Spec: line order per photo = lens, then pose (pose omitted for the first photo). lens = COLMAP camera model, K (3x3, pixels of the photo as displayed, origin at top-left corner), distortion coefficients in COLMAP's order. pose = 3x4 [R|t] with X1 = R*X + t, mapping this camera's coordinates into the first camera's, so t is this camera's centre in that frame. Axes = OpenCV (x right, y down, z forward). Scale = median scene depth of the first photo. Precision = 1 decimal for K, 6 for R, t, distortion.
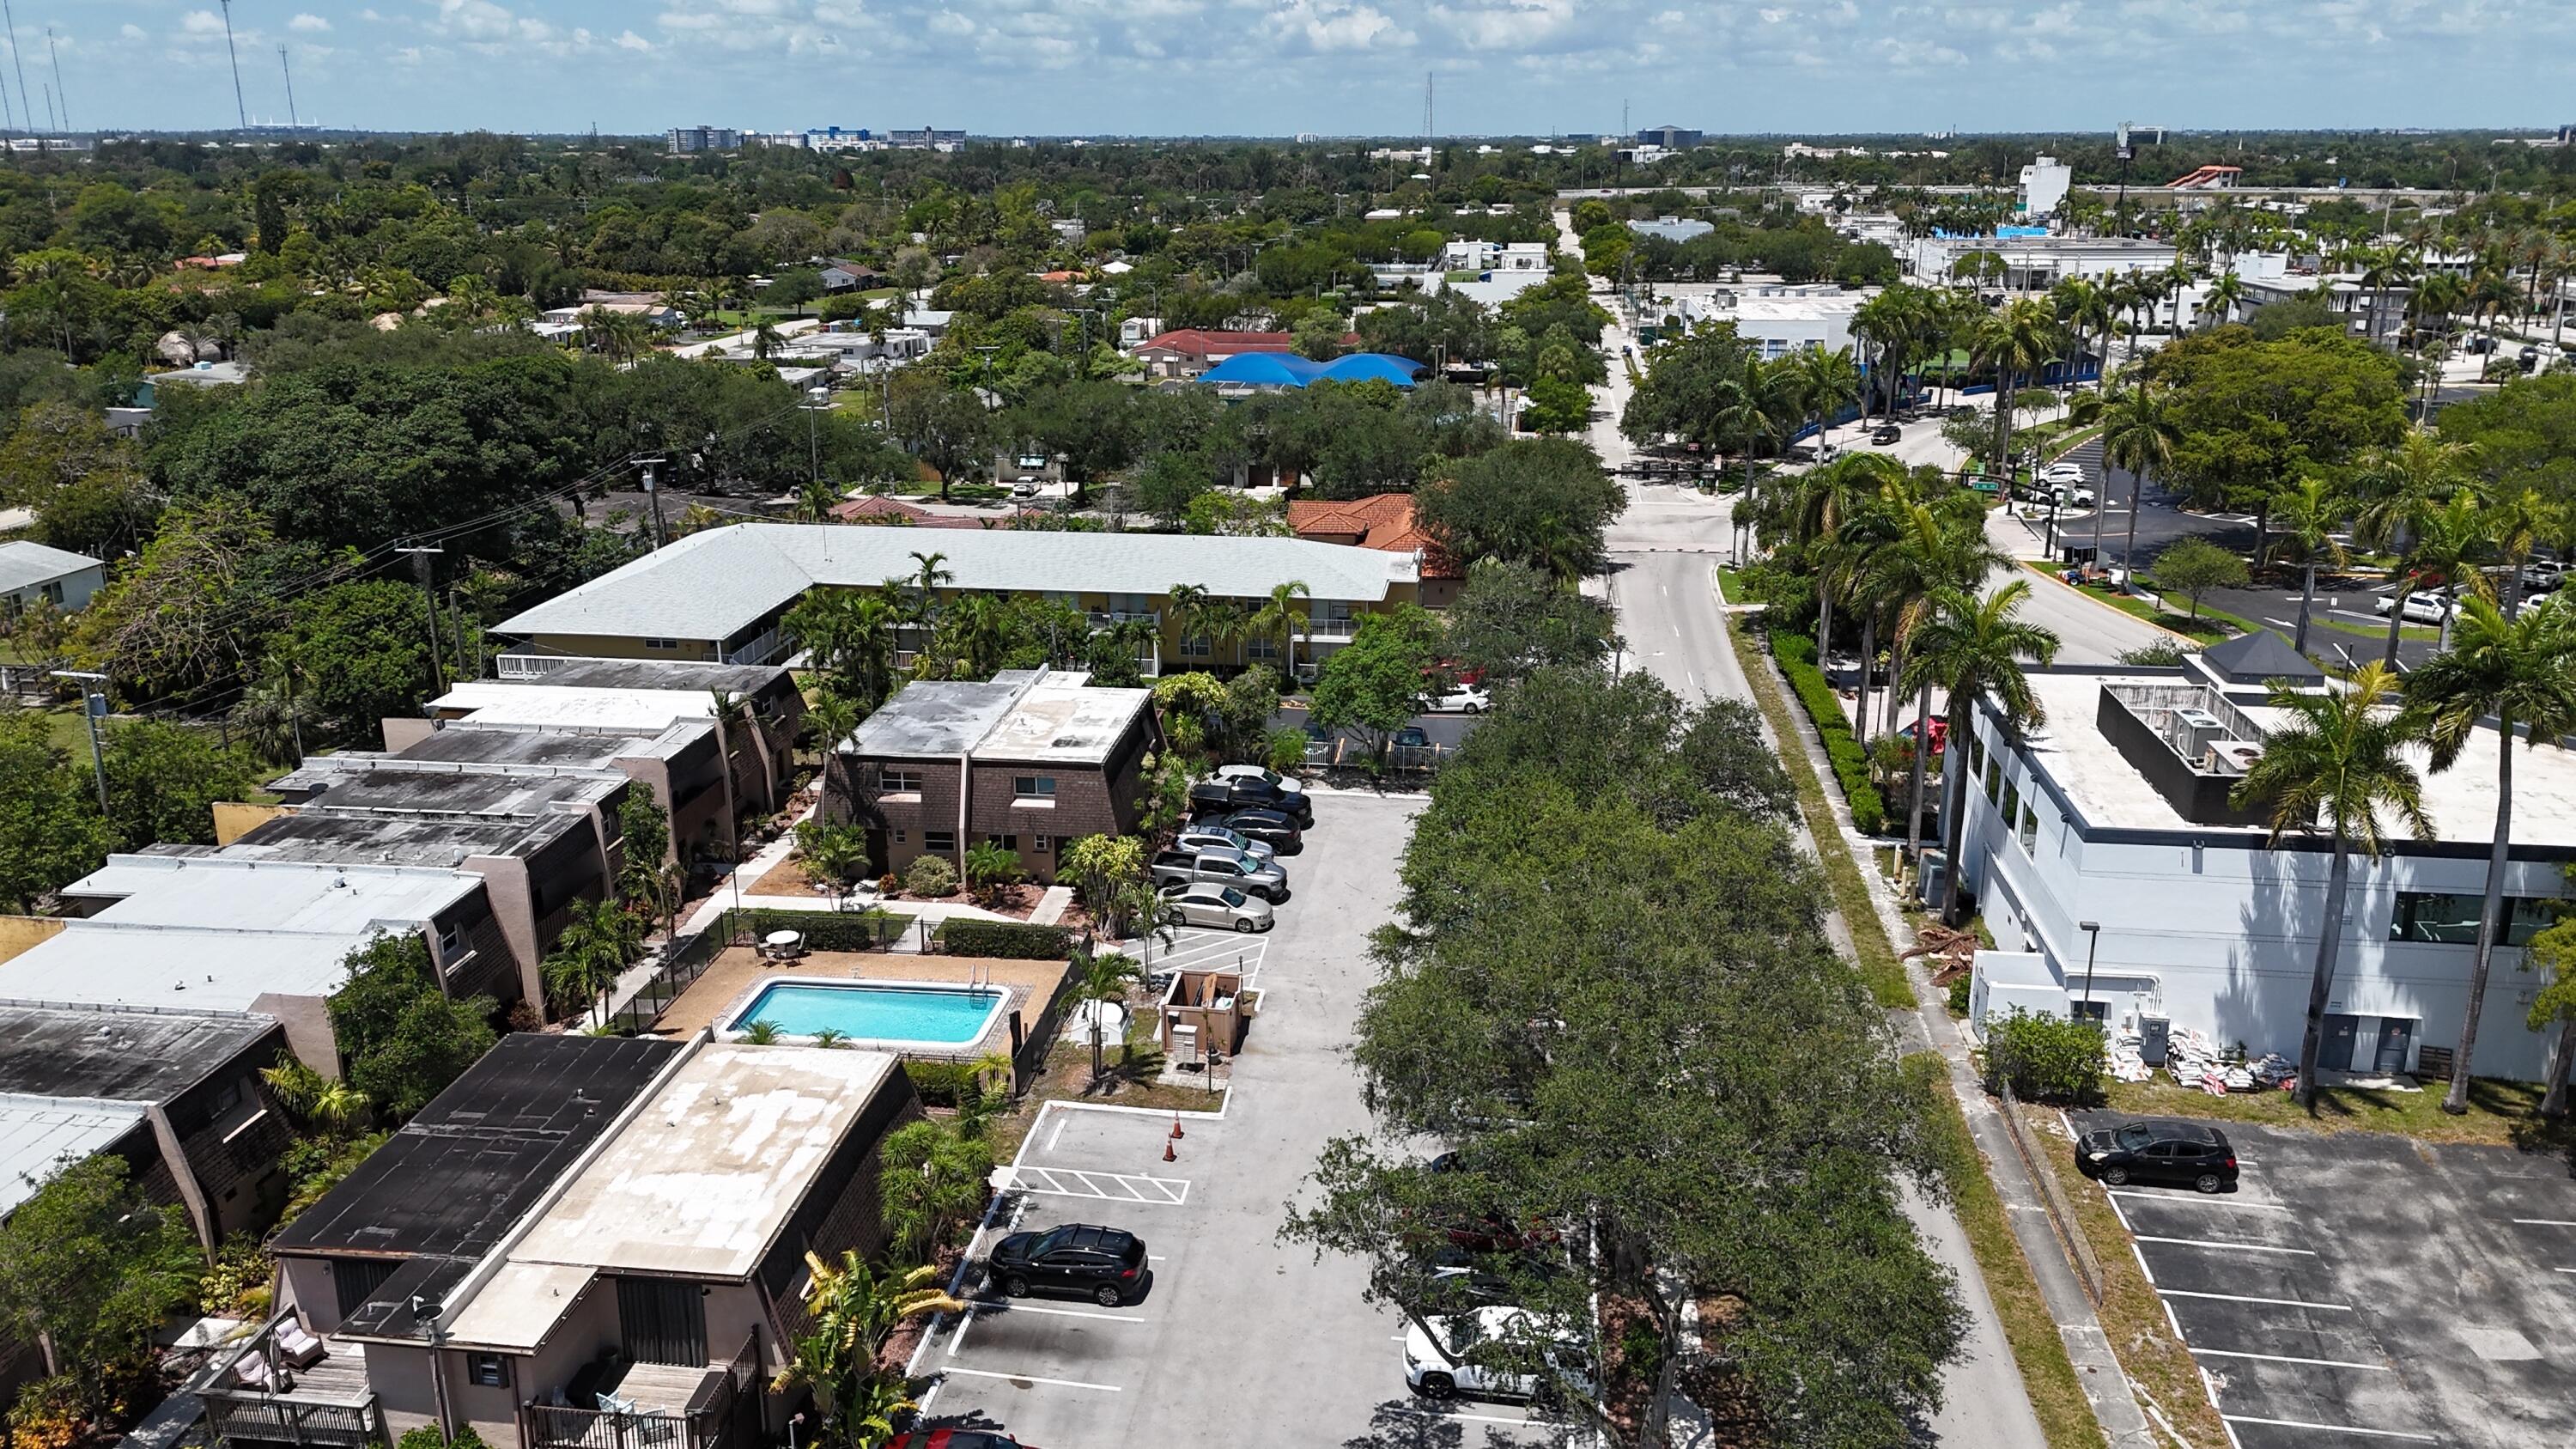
lens RADIAL K [[1913.1, 0, 1294.9], [0, 1913.1, 723.4], [0, 0, 1]] dist [-0.001282, -0.001458]
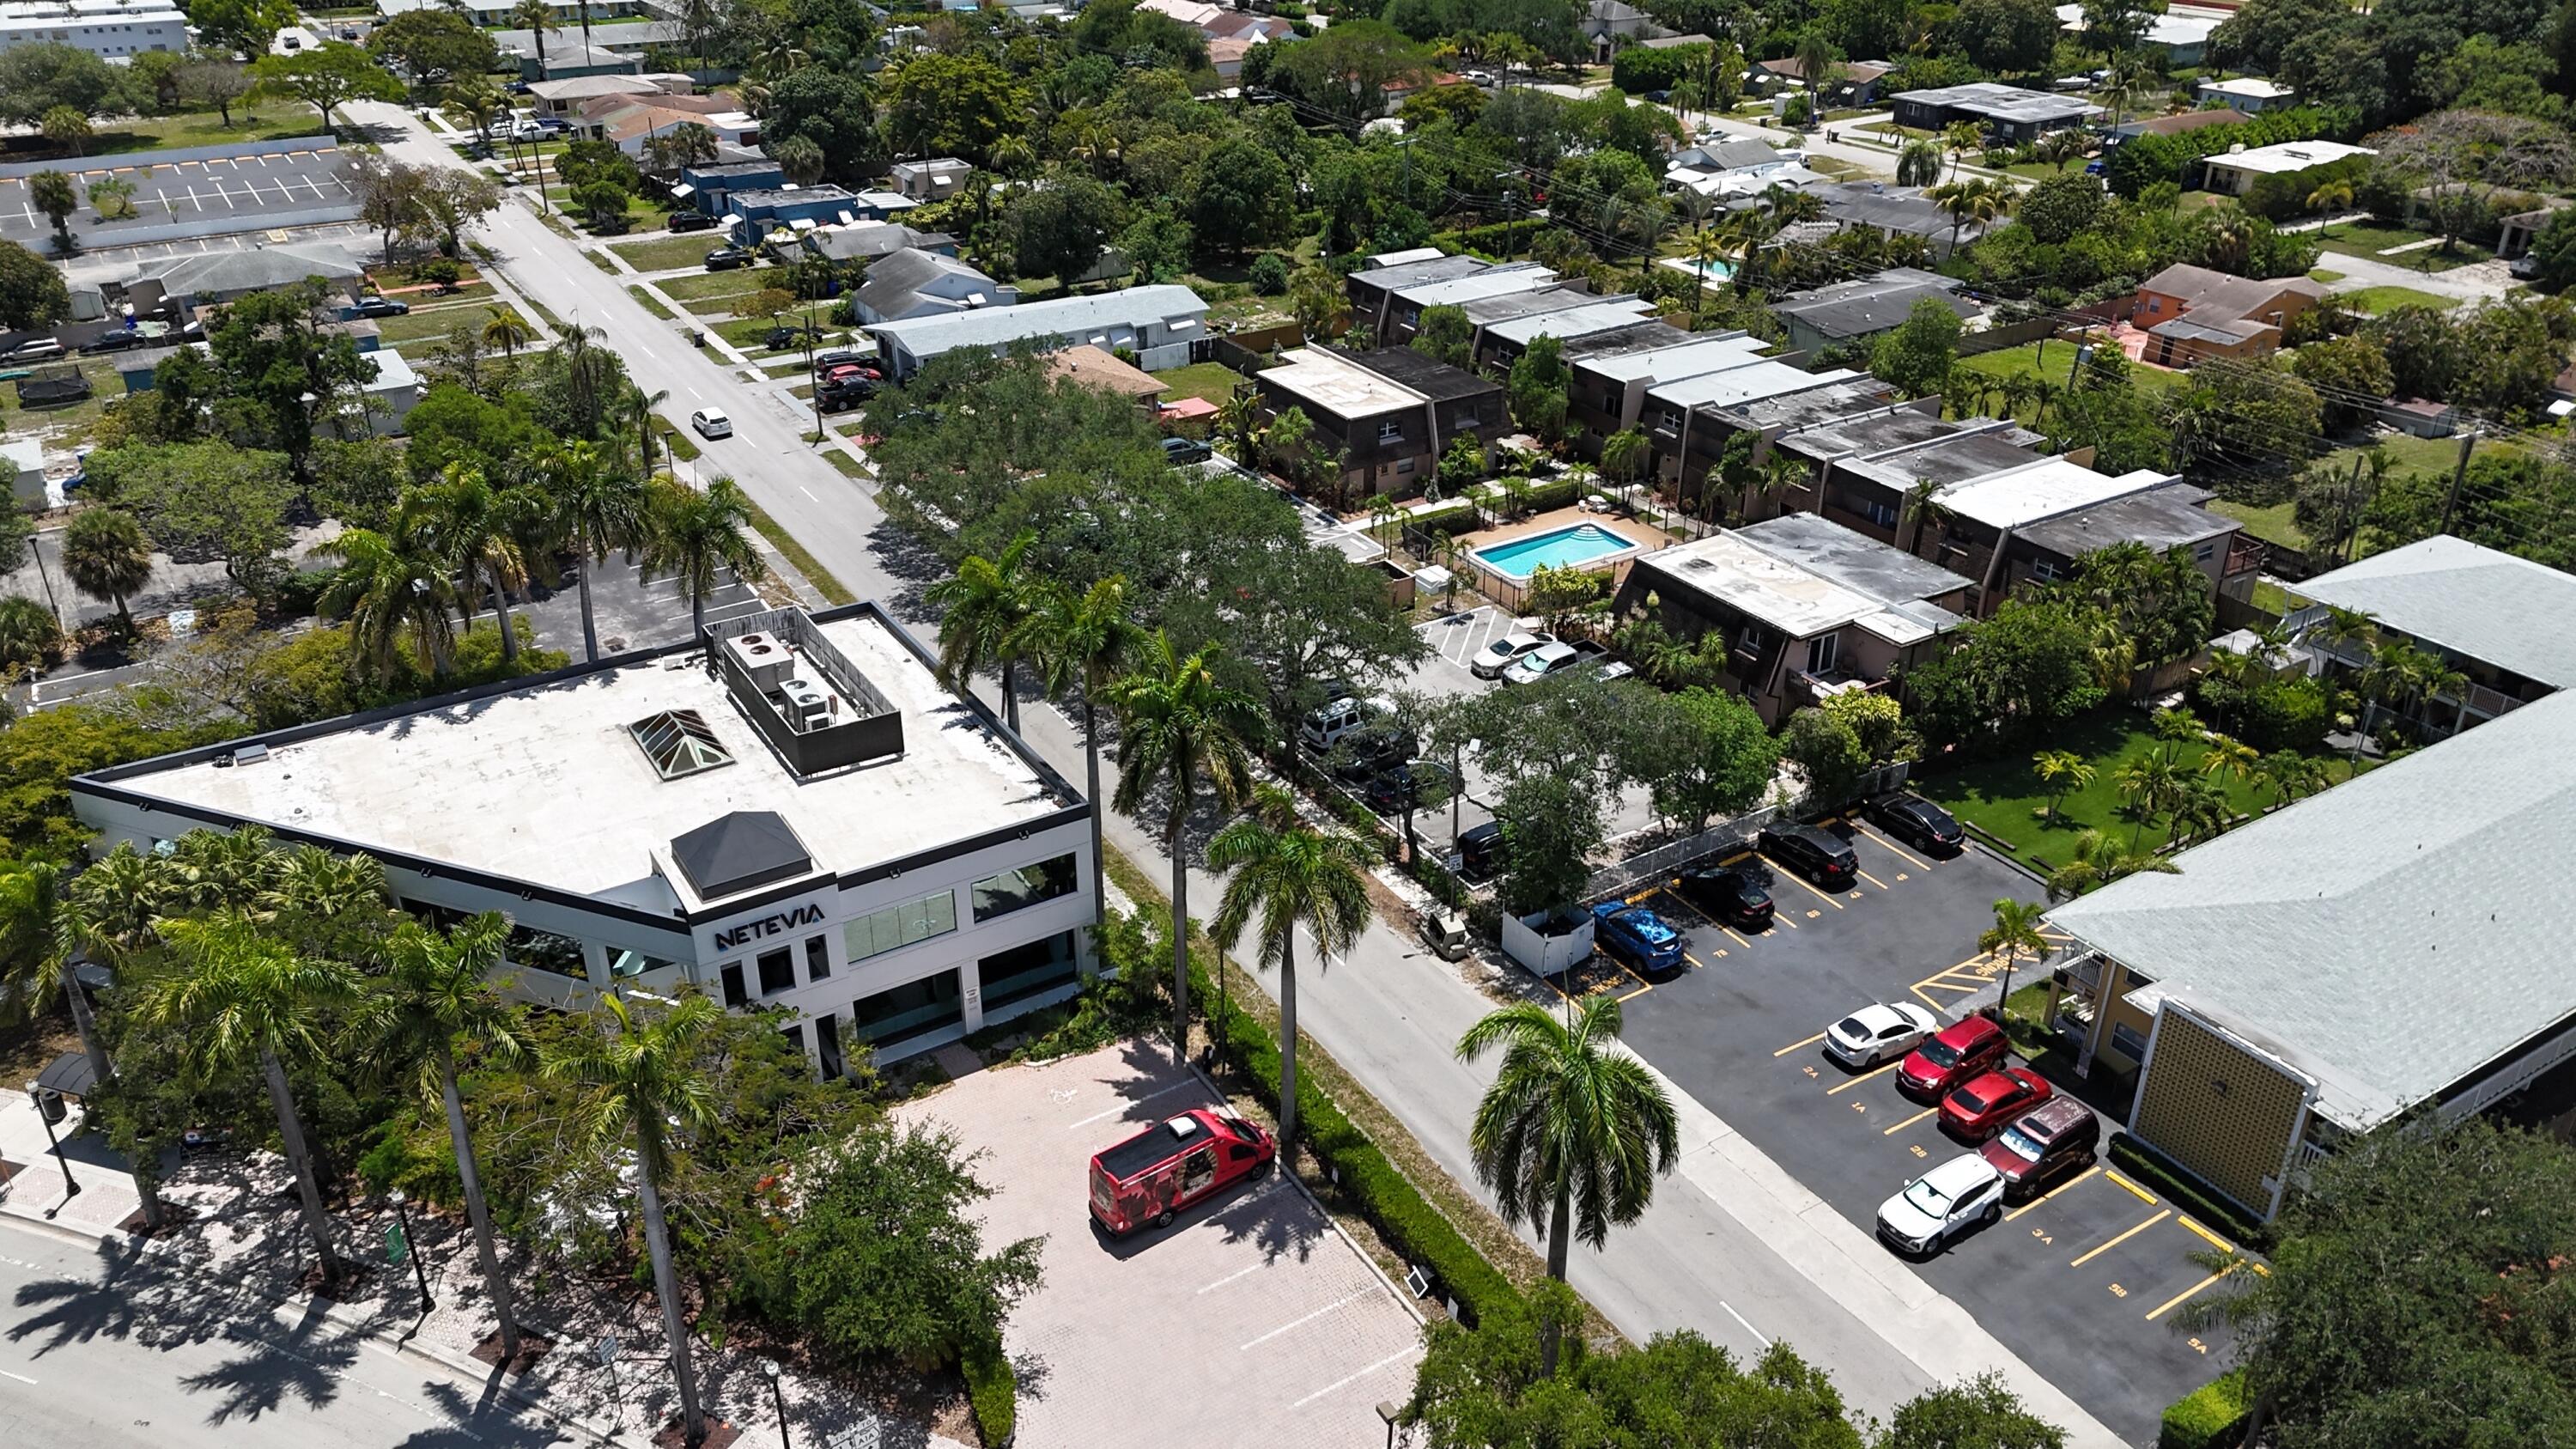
lens RADIAL K [[1913.1, 0, 1289.2], [0, 1913.1, 721.8], [0, 0, 1]] dist [-0.001282, -0.001458]
pose [[-0.778763, 0.290475, -0.556015, 0.810816], [-0.182374, 0.743220, 0.643711, -0.670254], [0.600224, 0.602700, -0.525817, 1.636178]]
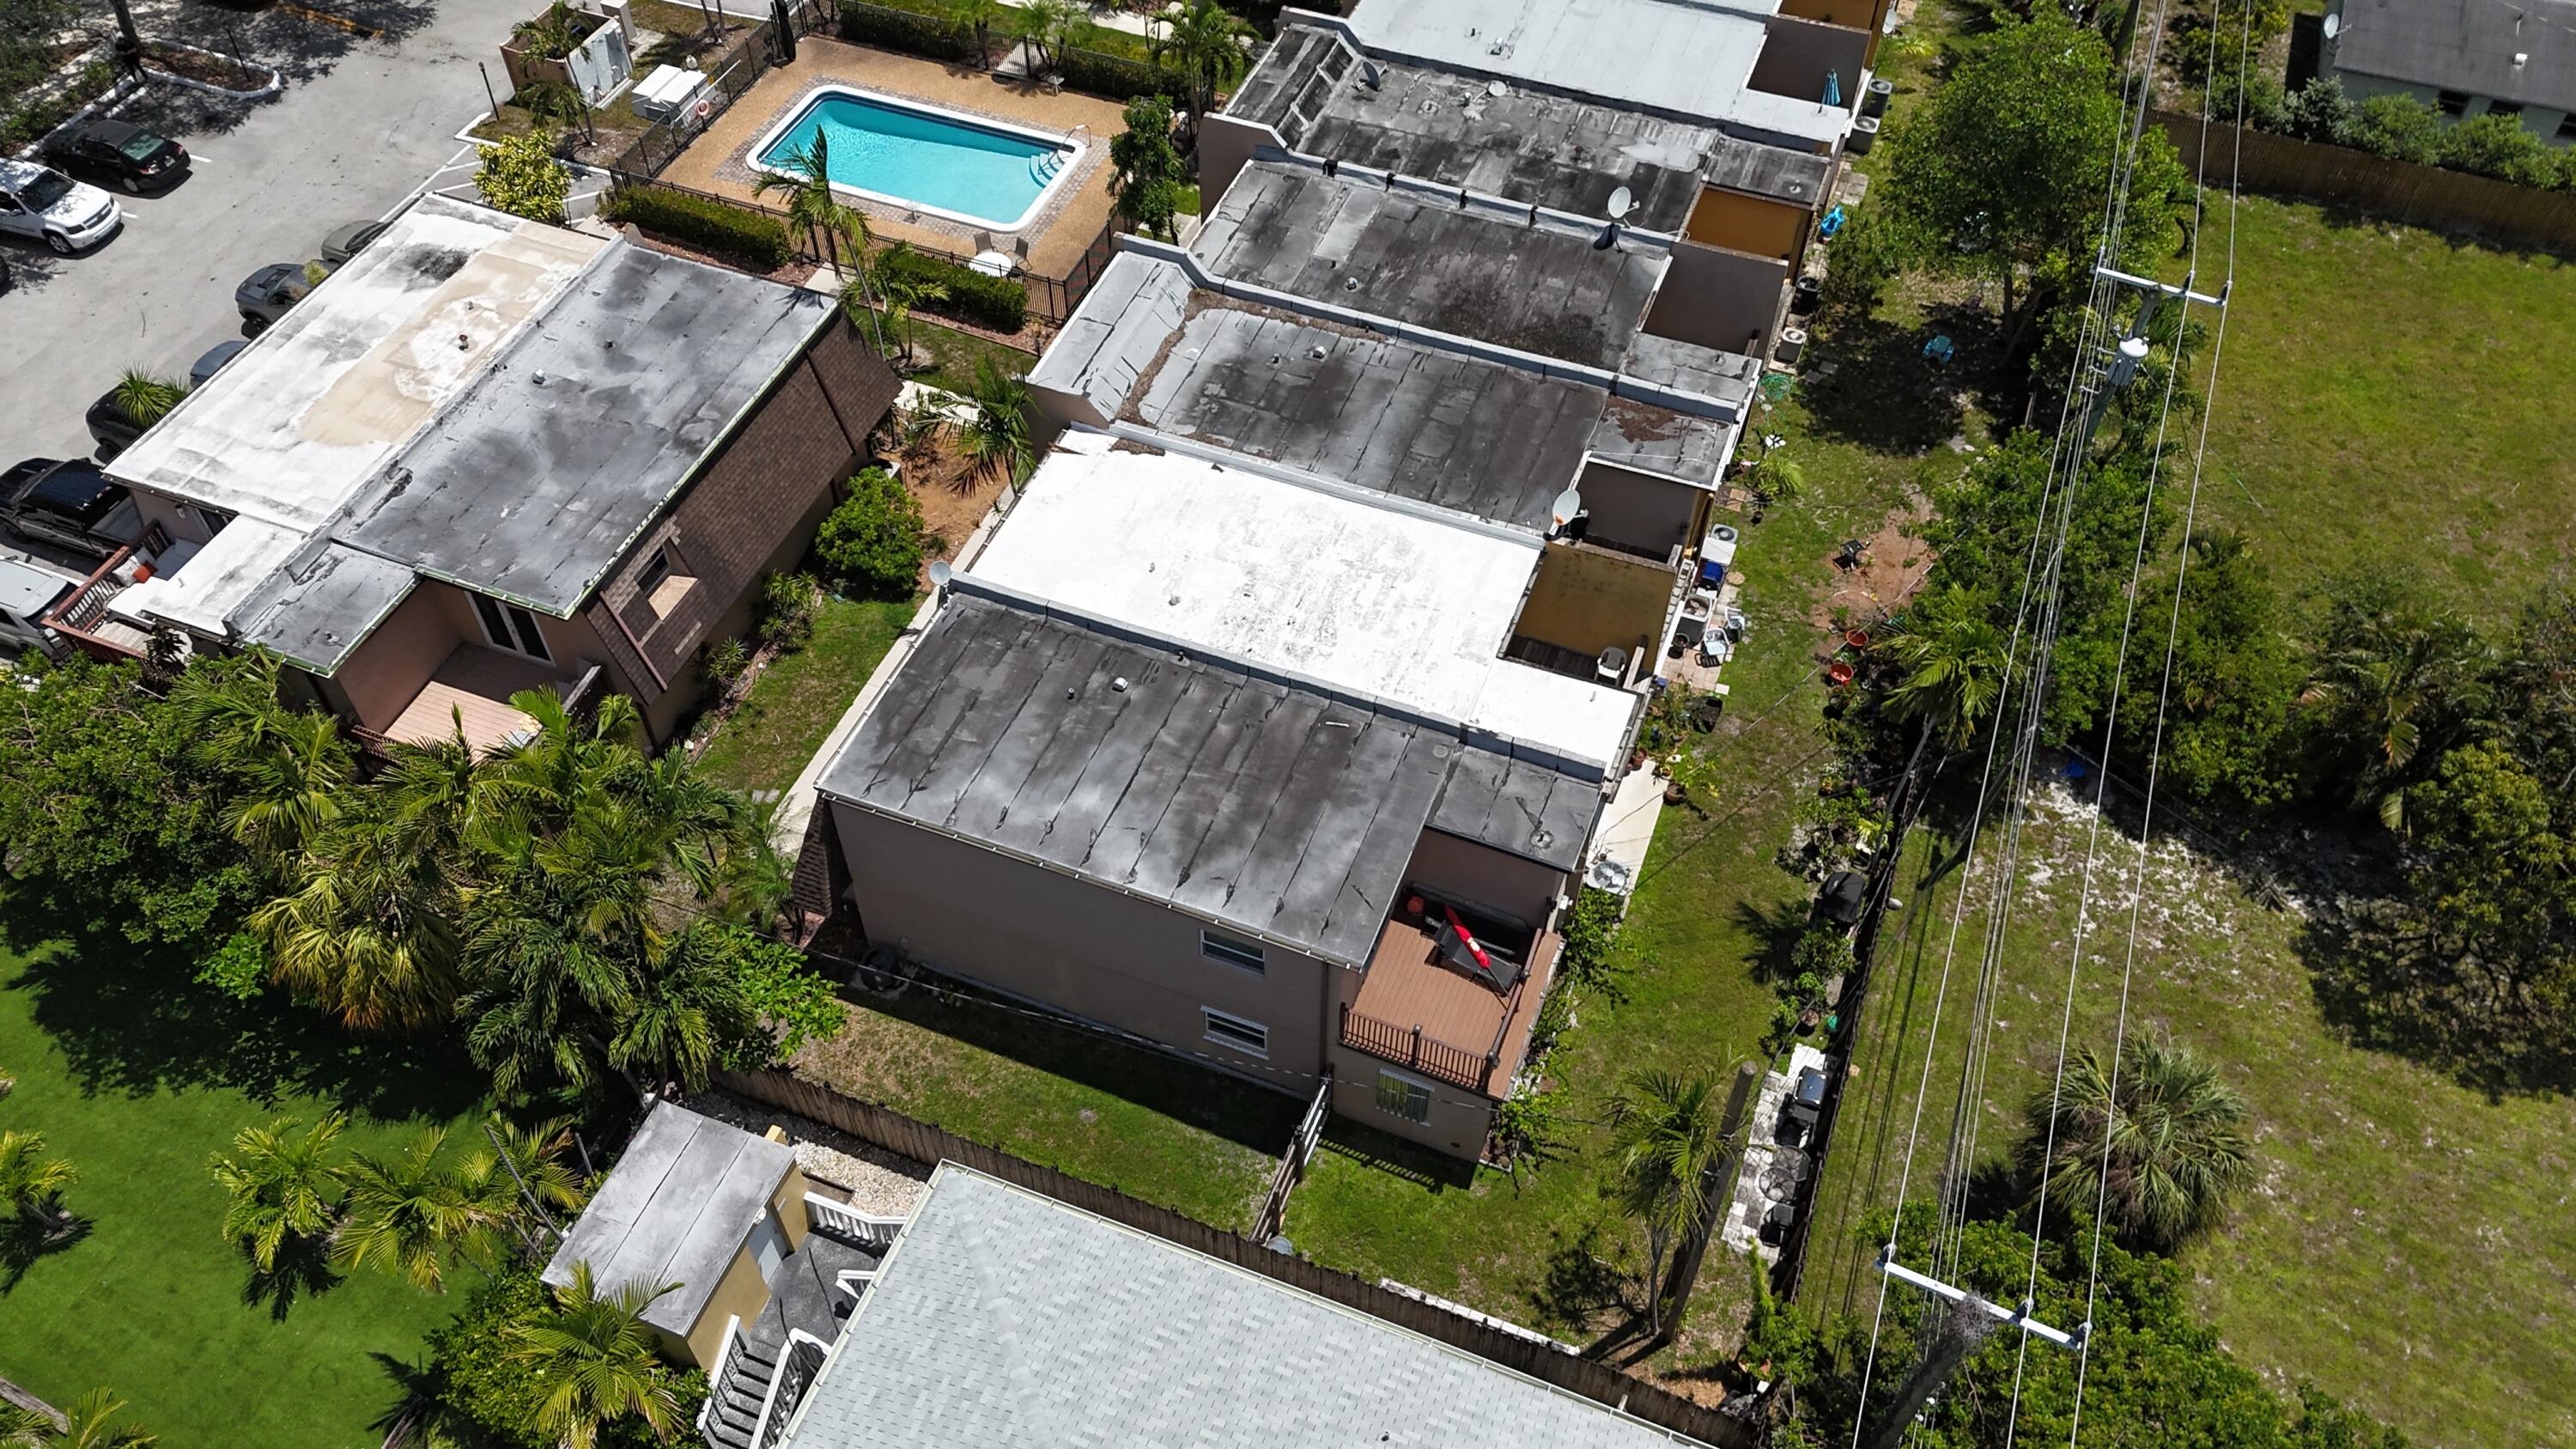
lens RADIAL K [[1913.1, 0, 1284.5], [0, 1913.1, 731.8], [0, 0, 1]] dist [-0.001282, -0.001458]
pose [[-0.970004, -0.195156, 0.144933, -0.509171], [0.058319, 0.391977, 0.918125, -0.477056], [-0.235988, 0.899037, -0.368838, 1.372449]]
